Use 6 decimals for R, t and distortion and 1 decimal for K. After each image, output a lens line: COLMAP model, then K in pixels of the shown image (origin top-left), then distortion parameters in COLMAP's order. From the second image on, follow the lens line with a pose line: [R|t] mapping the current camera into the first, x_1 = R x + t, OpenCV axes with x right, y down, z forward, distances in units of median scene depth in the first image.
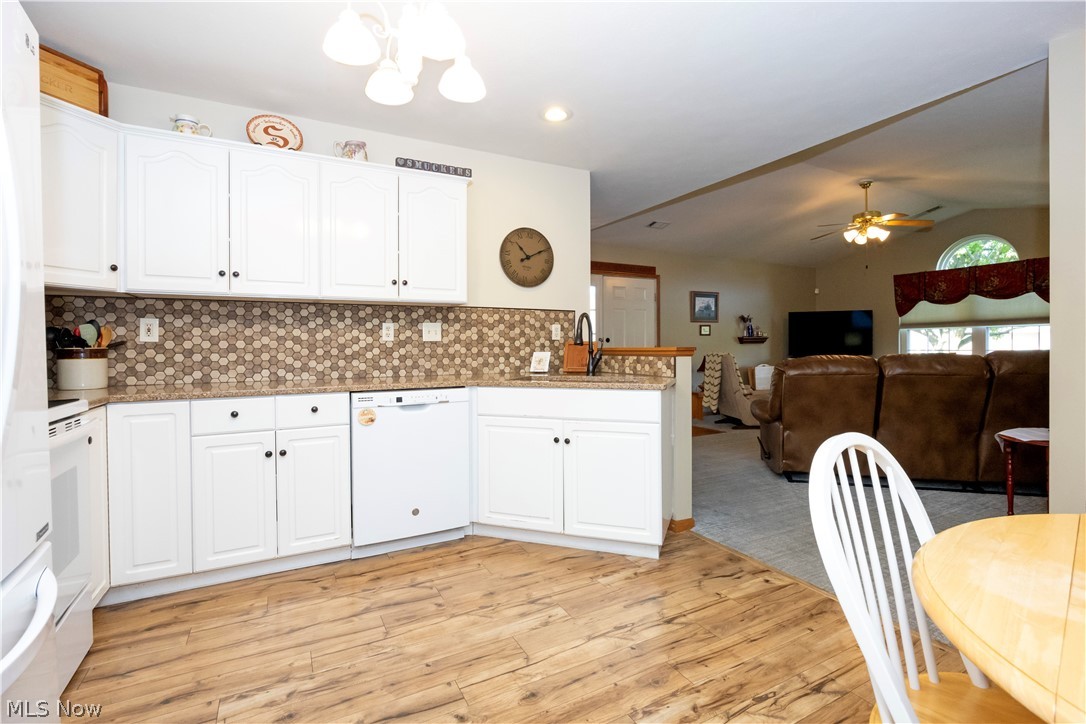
lens RADIAL K [[496.4, 0, 554.2], [0, 496.4, 350.5], [0, 0, 1]] dist [-0.009939, 0.000178]
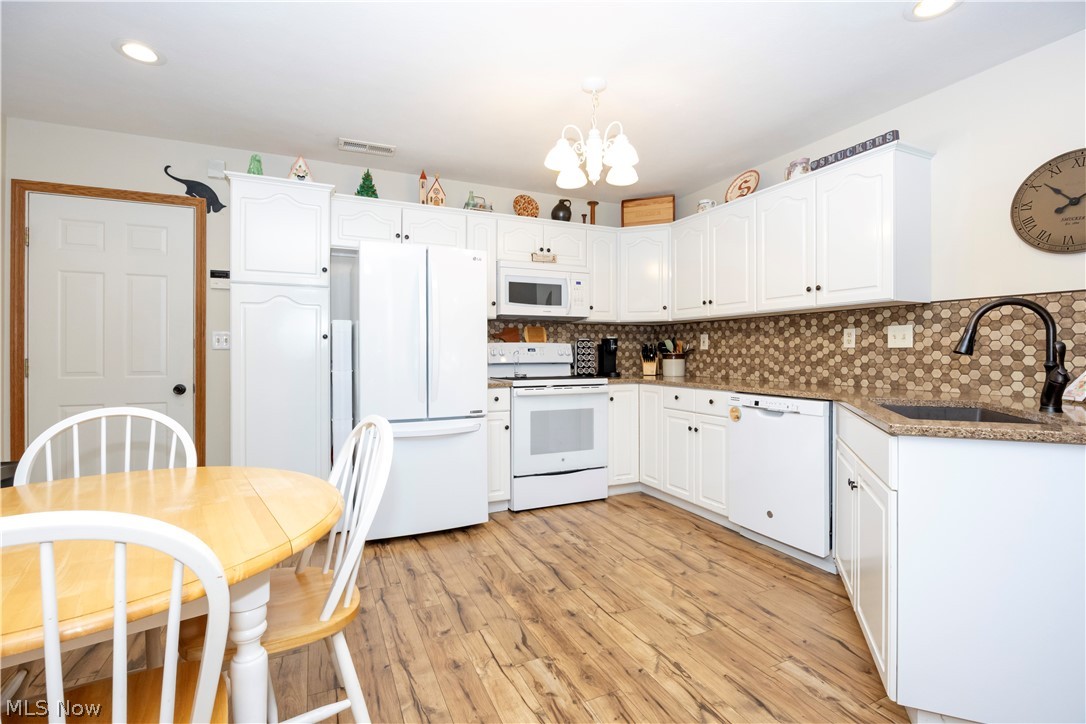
lens RADIAL K [[496.4, 0, 554.2], [0, 496.4, 350.5], [0, 0, 1]] dist [-0.009939, 0.000178]
pose [[-0.050841, 0.002760, -0.998703, 0.719110], [-0.009226, 0.999952, 0.003233, -0.013668], [0.998664, 0.009378, -0.050813, 0.559099]]
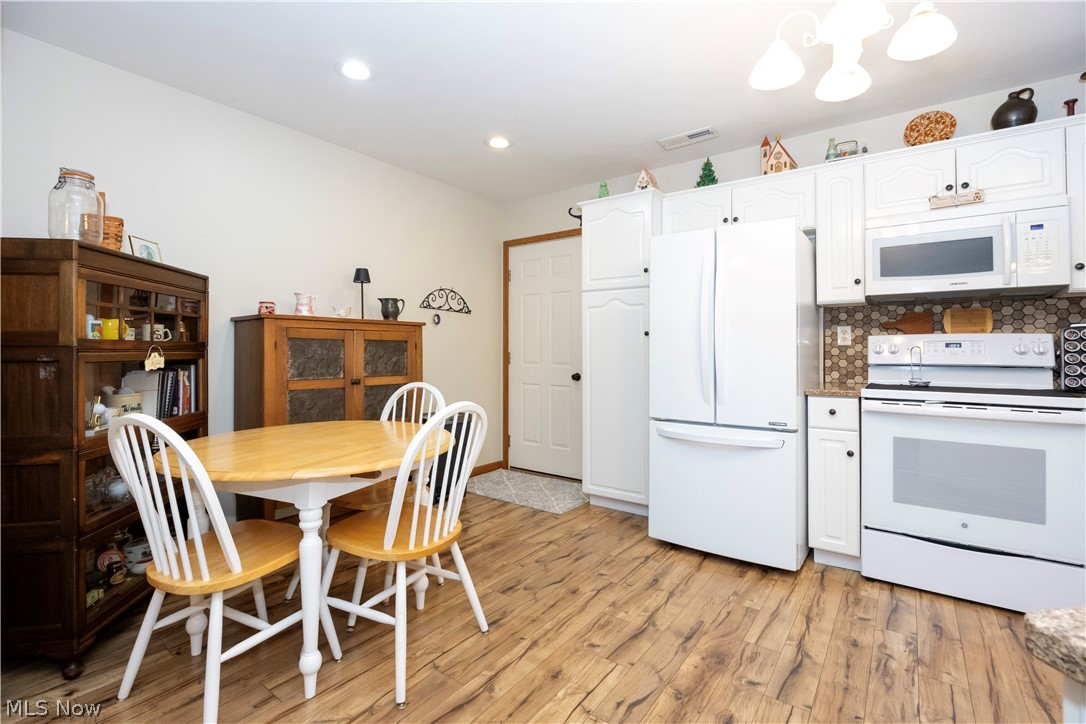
lens RADIAL K [[504.4, 0, 542.4], [0, 504.4, 341.2], [0, 0, 1]] dist [-0.011118, -0.000014]
pose [[-0.909736, -0.001902, -0.415184, 0.372678], [-0.000428, 0.999993, -0.003643, -0.013489], [0.415188, -0.003136, -0.909730, 0.949751]]
